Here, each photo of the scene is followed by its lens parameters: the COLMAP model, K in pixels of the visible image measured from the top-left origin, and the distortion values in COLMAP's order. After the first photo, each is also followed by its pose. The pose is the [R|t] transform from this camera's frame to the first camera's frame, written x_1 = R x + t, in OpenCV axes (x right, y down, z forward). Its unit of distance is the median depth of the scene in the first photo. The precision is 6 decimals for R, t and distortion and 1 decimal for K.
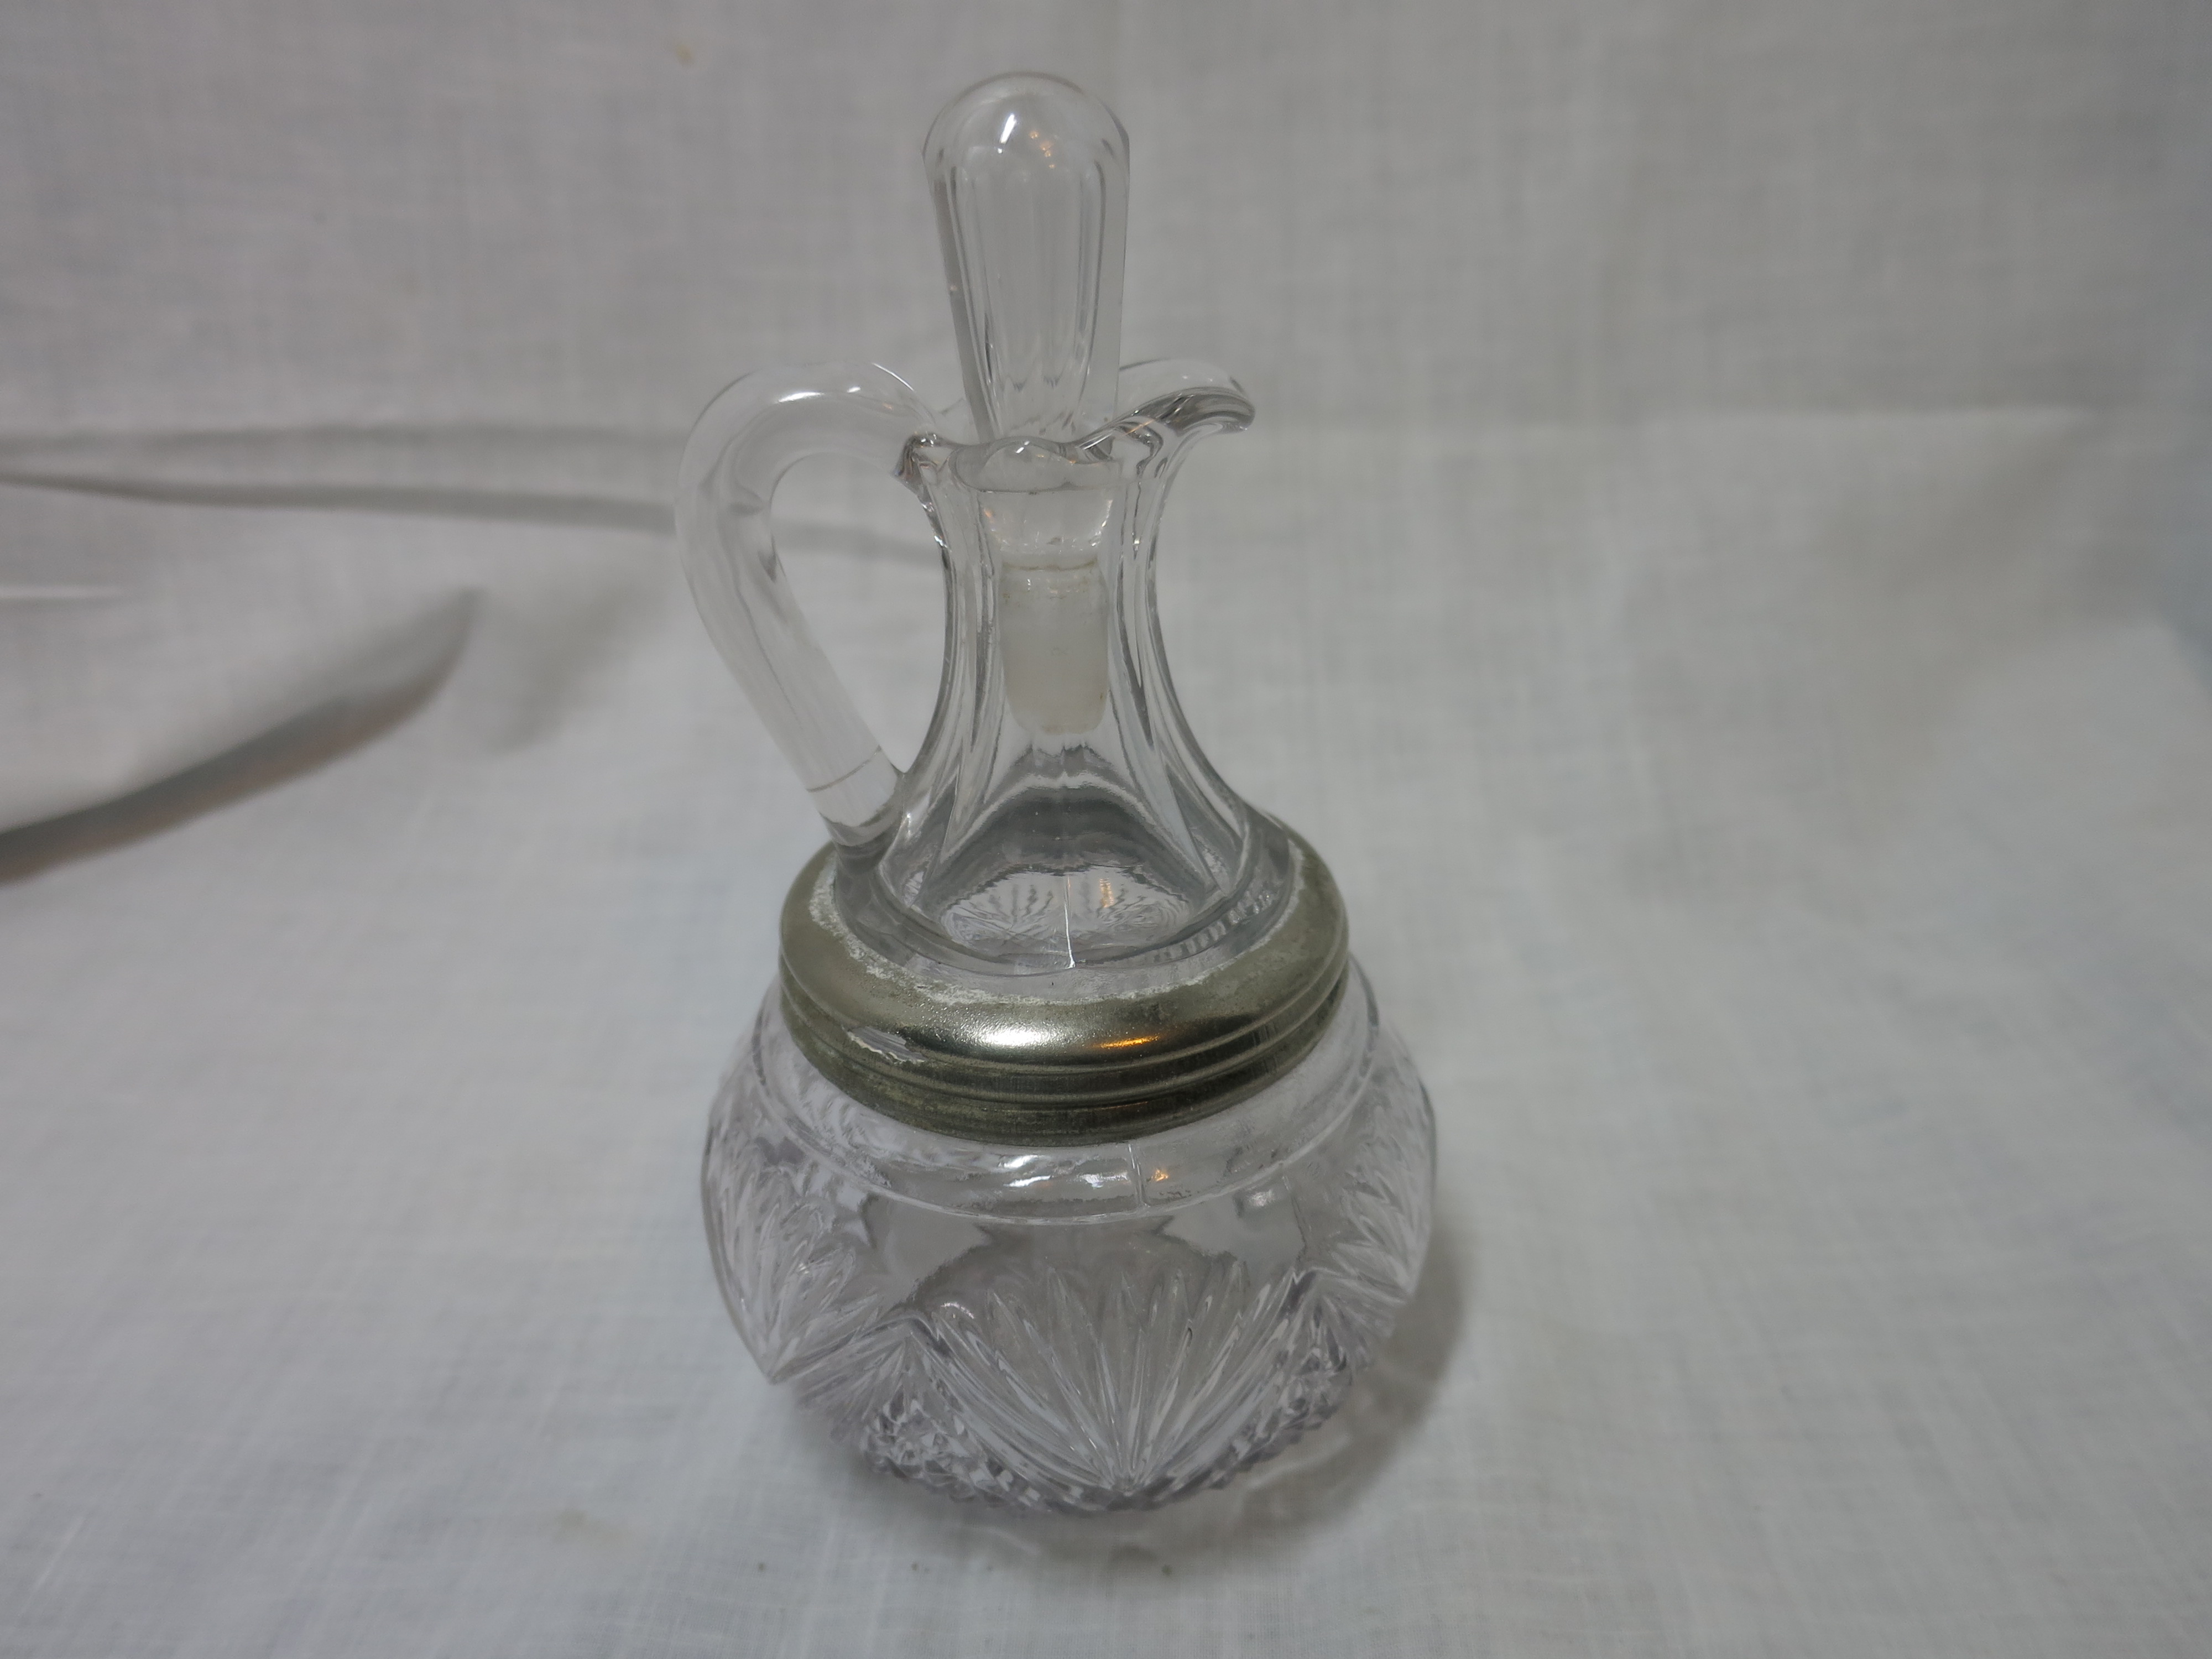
lens RADIAL K [[1594.9, 0, 1111.4], [0, 1594.9, 837.3], [0, 0, 1]] dist [-0.048729, 0.019021]
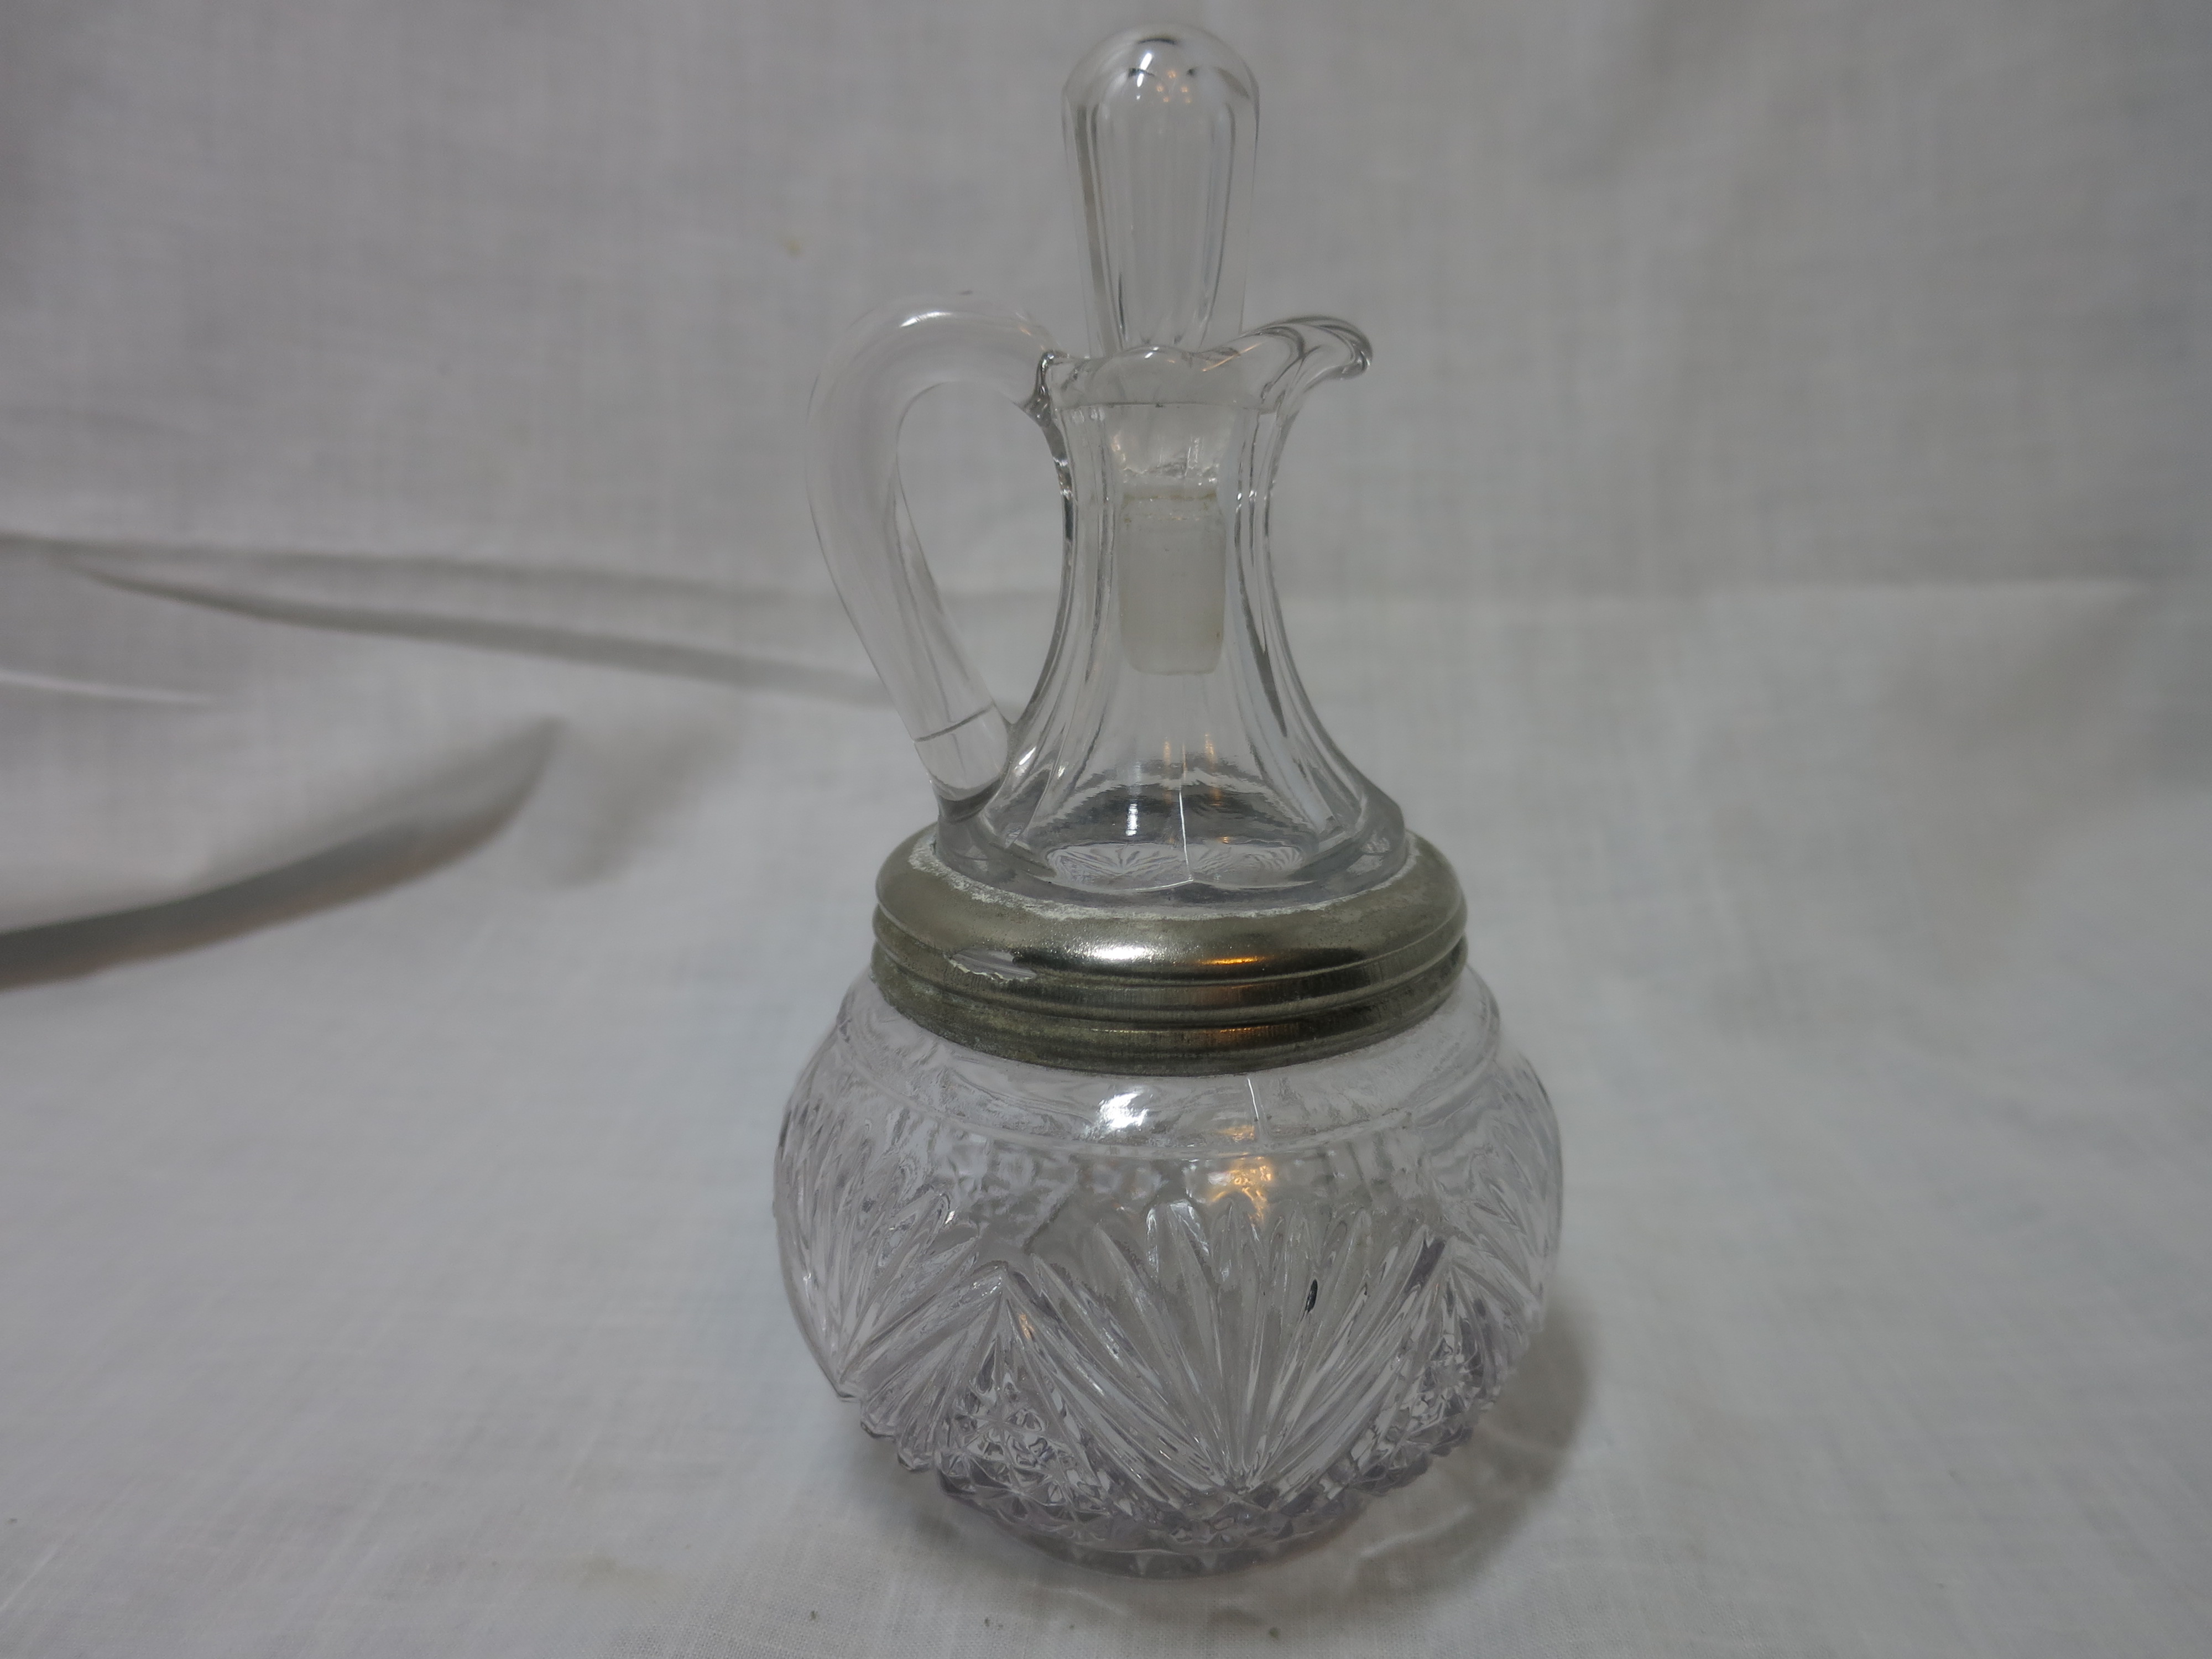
lens RADIAL K [[1594.9, 0, 1111.4], [0, 1594.9, 837.3], [0, 0, 1]] dist [-0.048729, 0.019021]
pose [[0.999654, 0.017367, -0.019749, -0.040917], [-0.021114, 0.977690, -0.208988, 0.195642], [0.015679, 0.209333, 0.977719, 0.044679]]
